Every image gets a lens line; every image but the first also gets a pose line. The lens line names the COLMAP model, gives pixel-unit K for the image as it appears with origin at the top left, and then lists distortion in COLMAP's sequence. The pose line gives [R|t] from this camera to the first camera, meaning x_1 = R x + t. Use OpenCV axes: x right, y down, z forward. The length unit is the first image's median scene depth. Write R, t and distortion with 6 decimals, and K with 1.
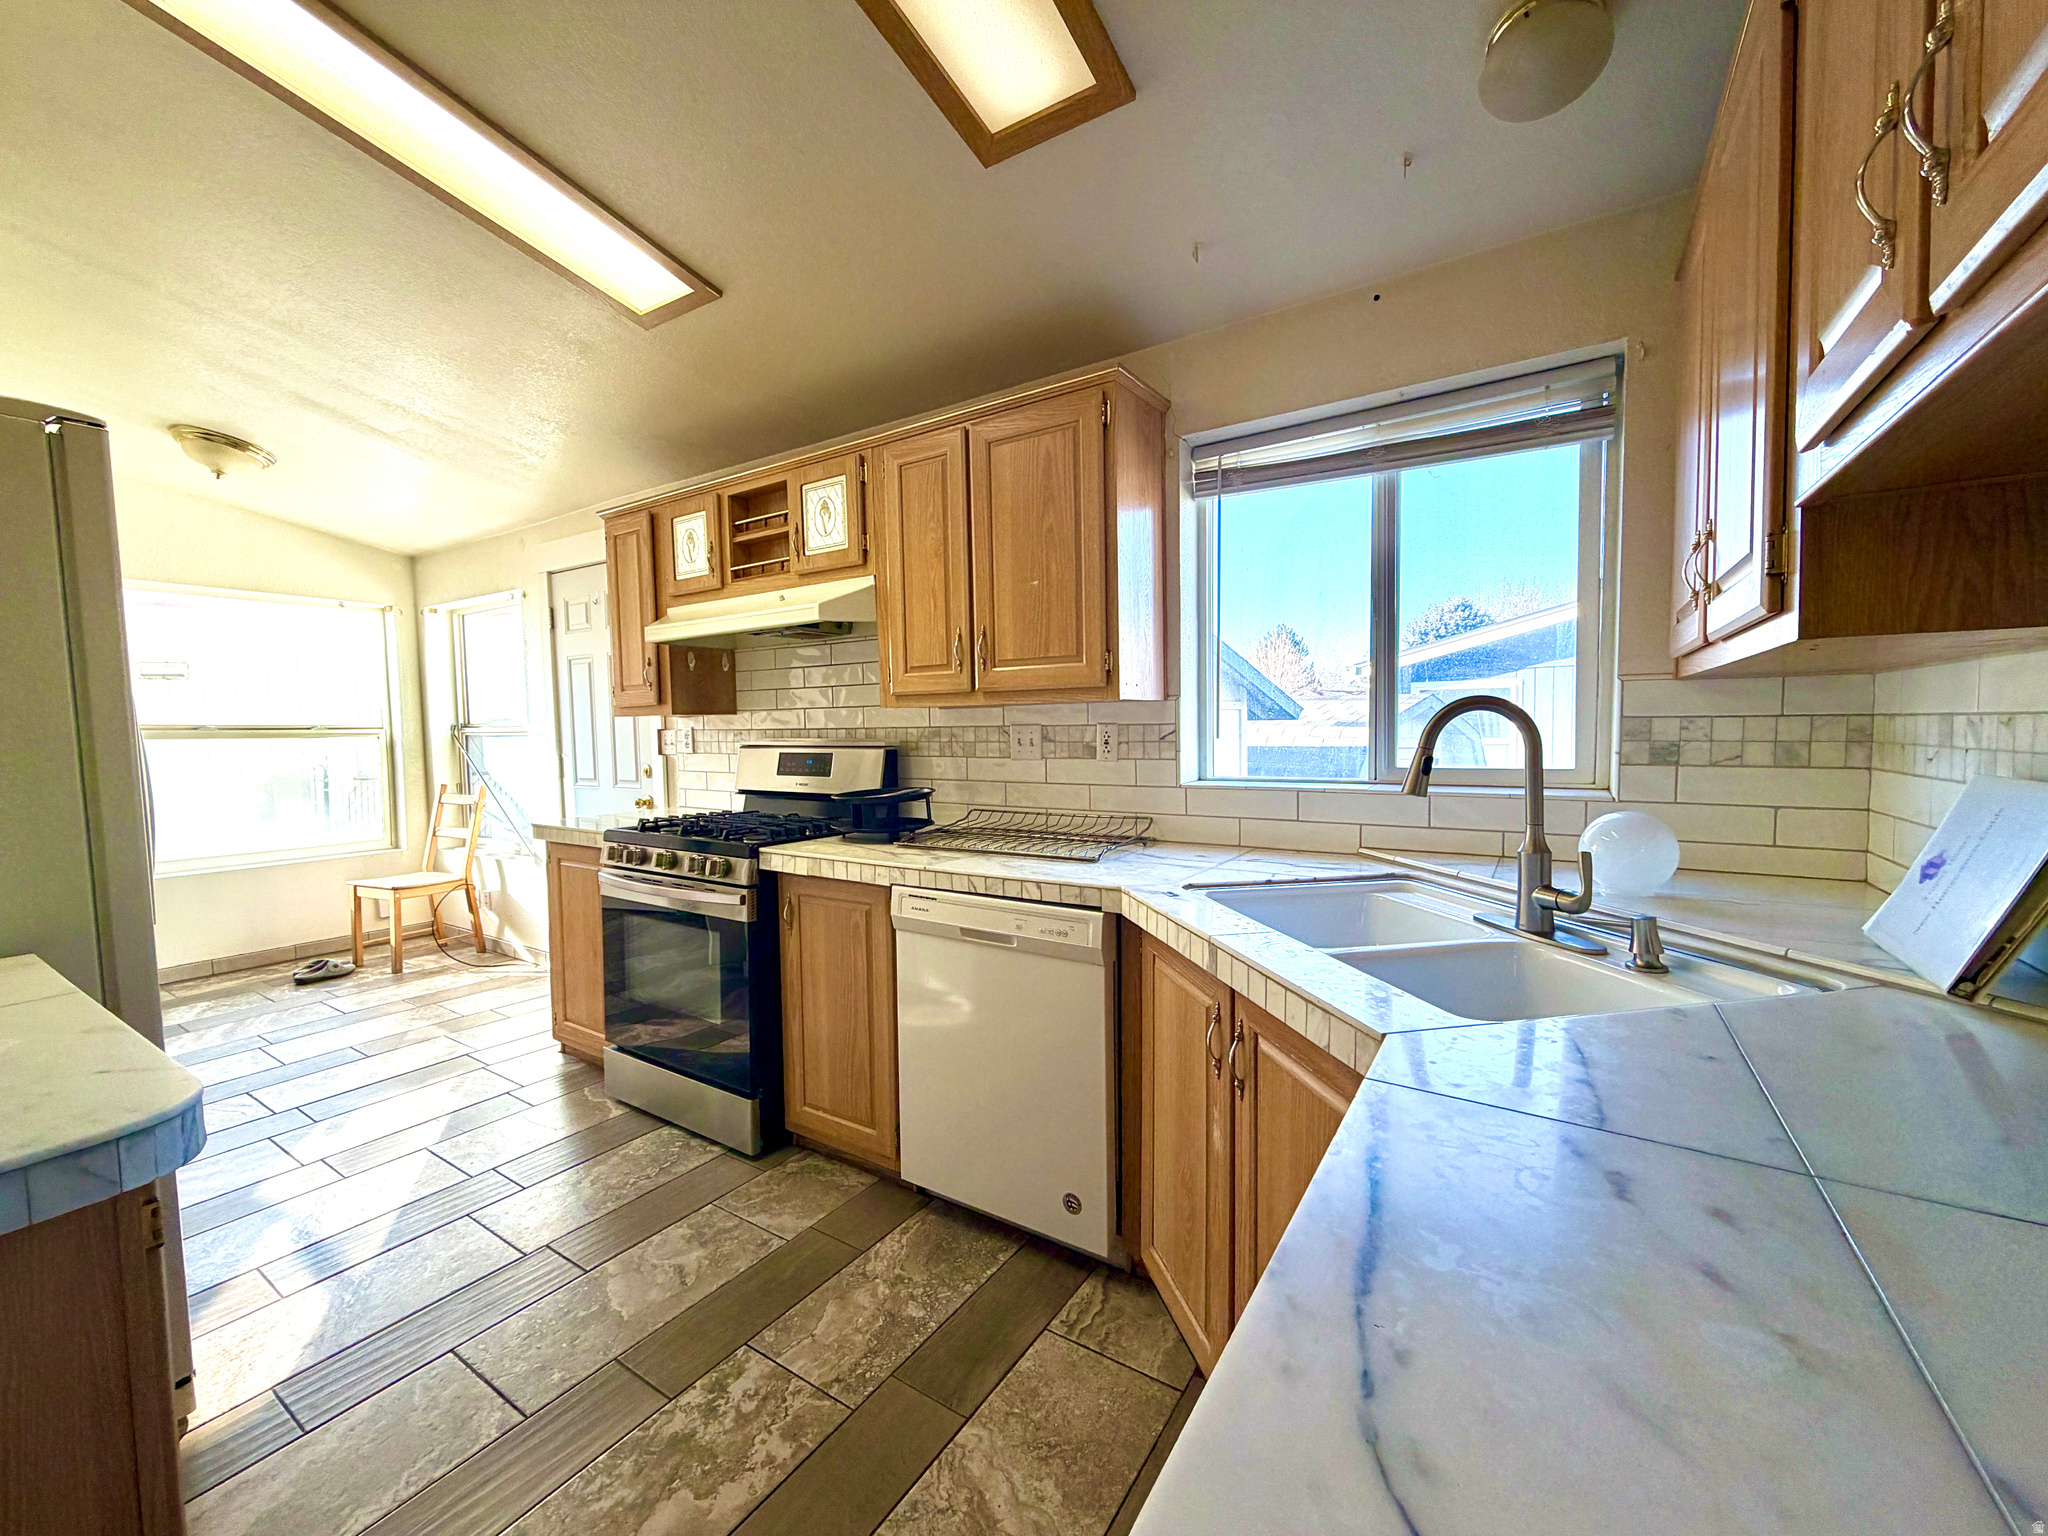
lens RADIAL K [[807.0, 0, 1024.0], [0, 807.0, 768.0], [0, 0, 1]] dist [-0.002488, -0.000089]
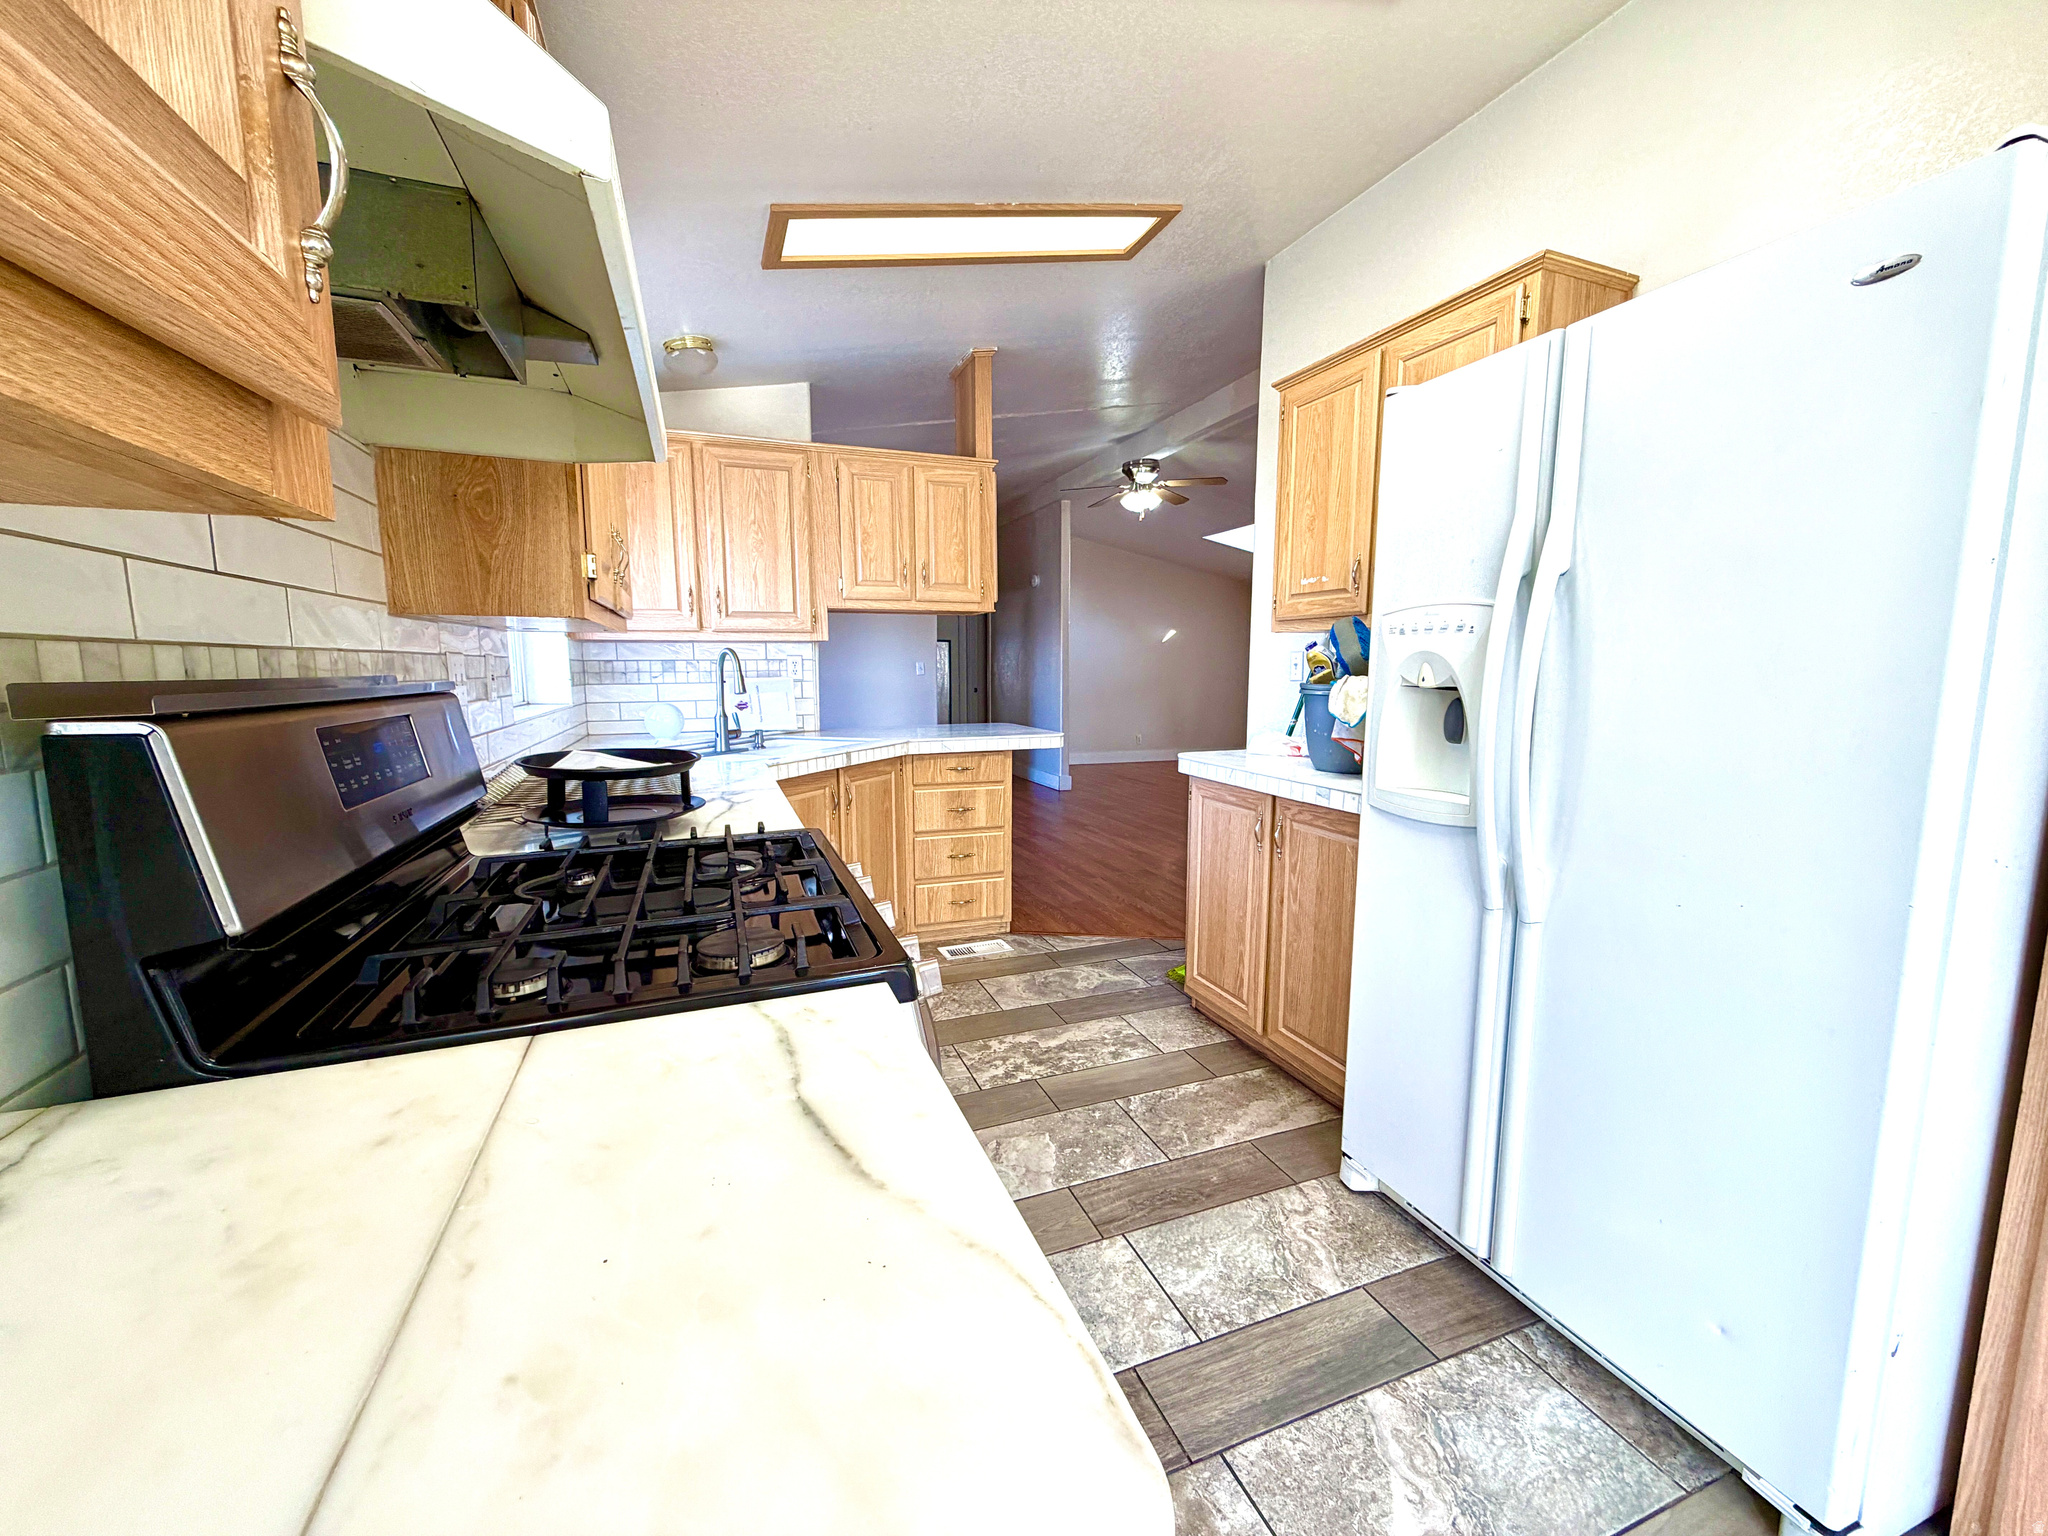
lens RADIAL K [[807.0, 0, 1024.0], [0, 807.0, 768.0], [0, 0, 1]] dist [-0.002488, -0.000089]
pose [[-0.808618, -0.054022, 0.585848, -1.306444], [0.046941, 0.986677, 0.155773, -0.063664], [-0.586458, 0.153461, -0.795309, 2.164822]]
